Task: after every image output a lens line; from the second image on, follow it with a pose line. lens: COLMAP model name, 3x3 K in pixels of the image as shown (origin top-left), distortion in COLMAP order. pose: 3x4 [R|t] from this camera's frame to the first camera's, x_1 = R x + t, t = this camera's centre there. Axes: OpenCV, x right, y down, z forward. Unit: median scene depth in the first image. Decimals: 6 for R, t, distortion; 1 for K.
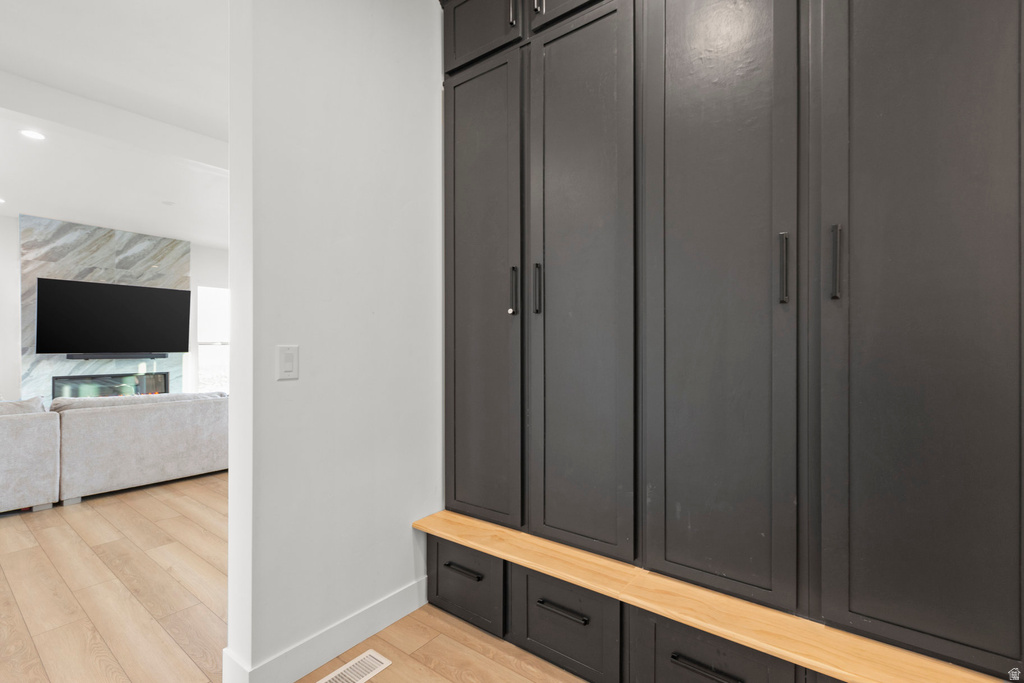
lens RADIAL K [[463.8, 0, 507.8], [0, 463.8, 343.9], [0, 0, 1]] dist [0.000122, -0.000050]
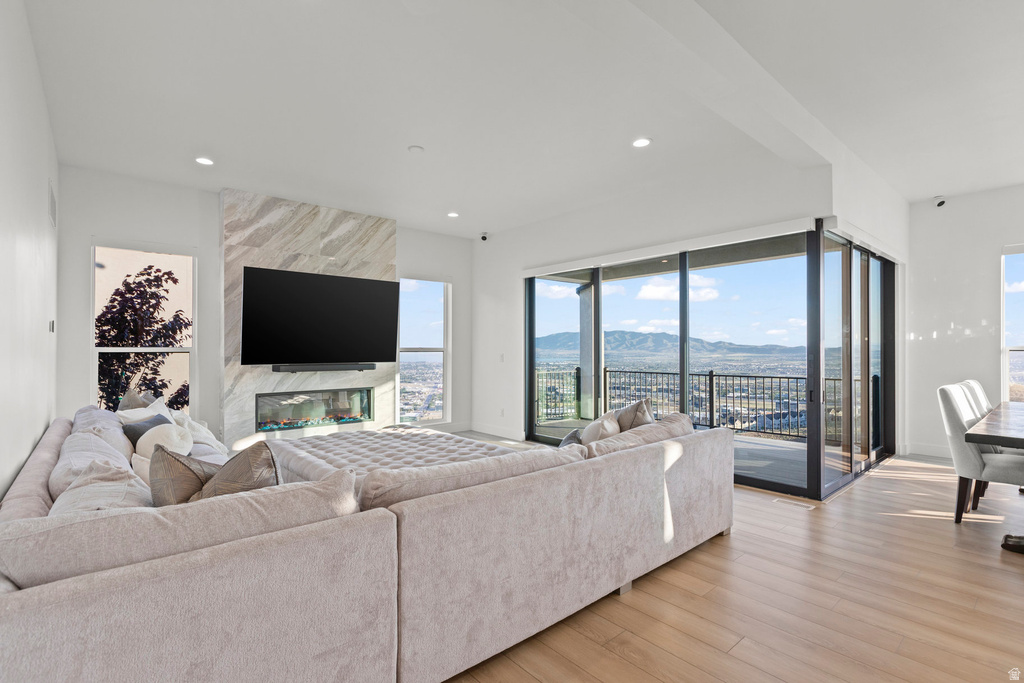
lens RADIAL K [[483.1, 0, 512.0], [0, 483.1, 341.5], [0, 0, 1]] dist [0.000253, -0.000015]
pose [[0.980220, -0.002890, -0.197891, -0.381342], [0.001394, 0.999969, -0.007699, -0.010180], [0.197907, 0.007270, 0.980194, 0.275557]]
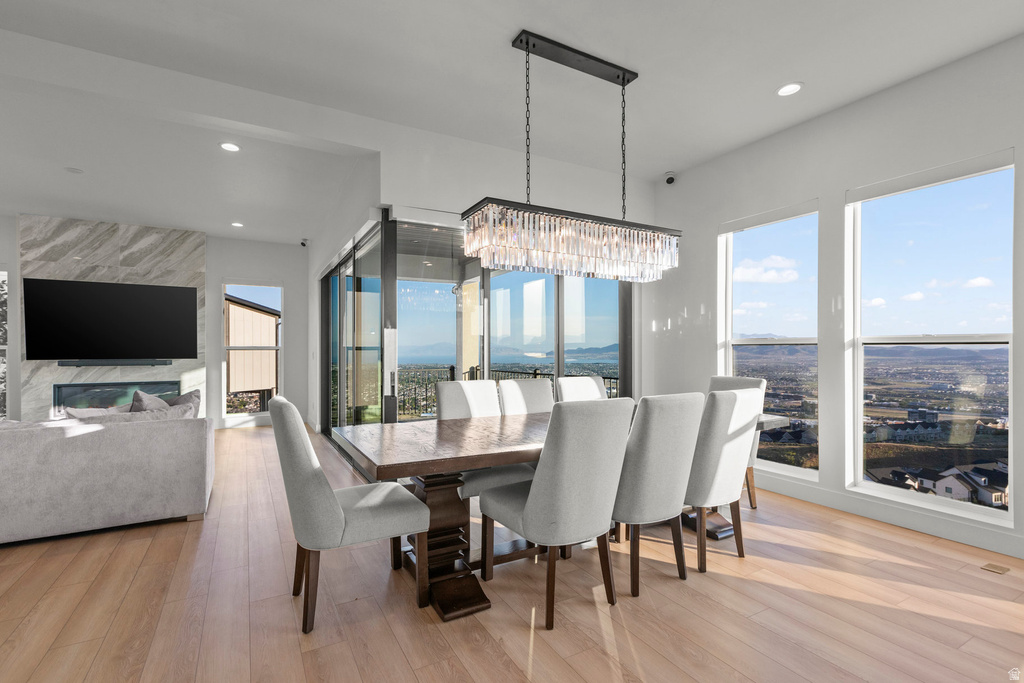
lens RADIAL K [[470.2, 0, 506.4], [0, 470.2, 349.7], [0, 0, 1]] dist [0.001091, -0.000042]
pose [[0.917408, -0.002764, -0.397938, 0.221721], [0.004362, 0.999986, 0.003110, 0.001449], [0.397923, -0.004589, 0.917407, 0.473832]]
